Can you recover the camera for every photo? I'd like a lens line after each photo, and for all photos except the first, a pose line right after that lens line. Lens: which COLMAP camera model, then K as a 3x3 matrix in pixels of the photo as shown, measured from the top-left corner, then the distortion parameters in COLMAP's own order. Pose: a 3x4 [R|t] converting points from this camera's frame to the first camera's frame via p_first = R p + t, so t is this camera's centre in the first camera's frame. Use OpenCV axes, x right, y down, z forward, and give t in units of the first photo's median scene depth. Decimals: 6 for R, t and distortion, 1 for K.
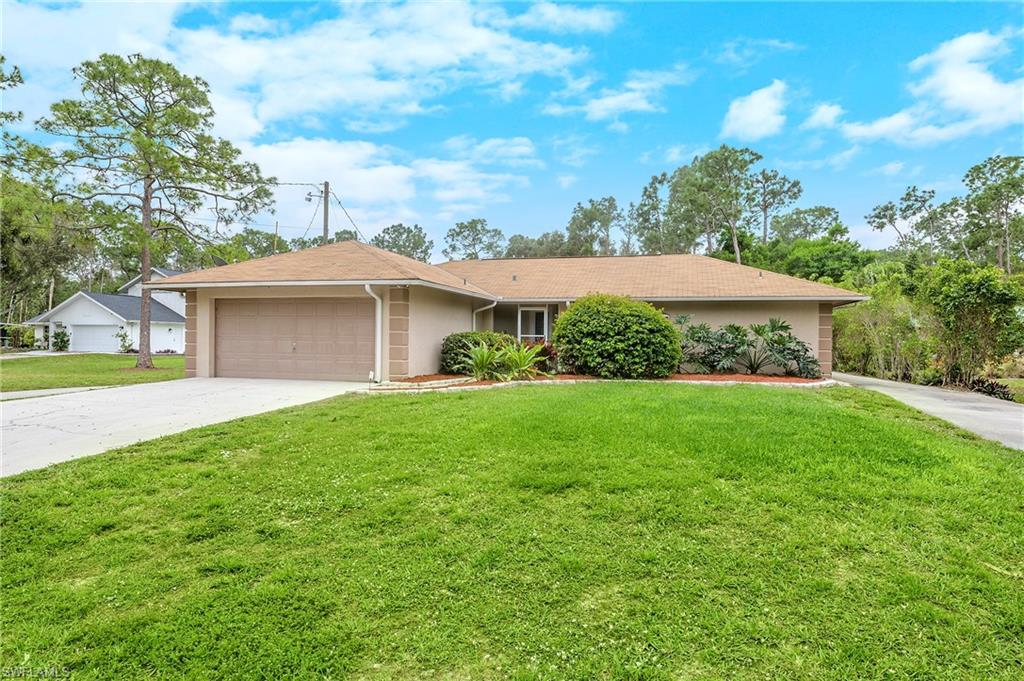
lens RADIAL K [[635.2, 0, 508.7], [0, 635.2, 335.6], [0, 0, 1]] dist [-0.004782, 0.002876]
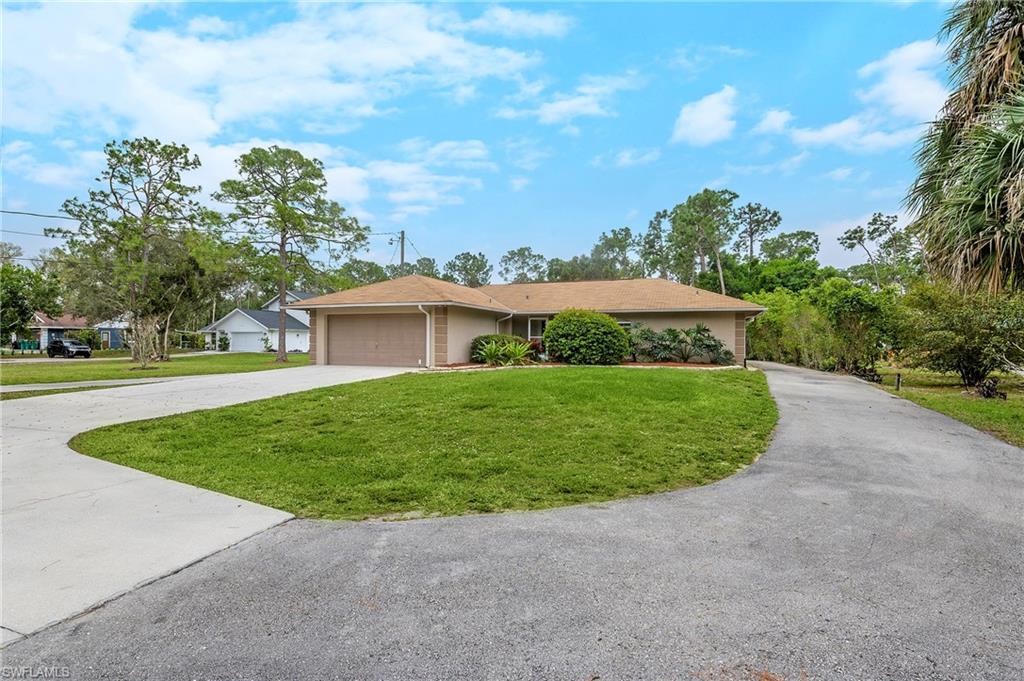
lens RADIAL K [[531.9, 0, 511.2], [0, 531.9, 343.7], [0, 0, 1]] dist [-0.001968, -0.001222]
pose [[0.994299, -0.005587, -0.106481, 0.063767], [0.006585, 0.999938, 0.009024, 0.002198], [0.106424, -0.009674, 0.994274, -0.128756]]
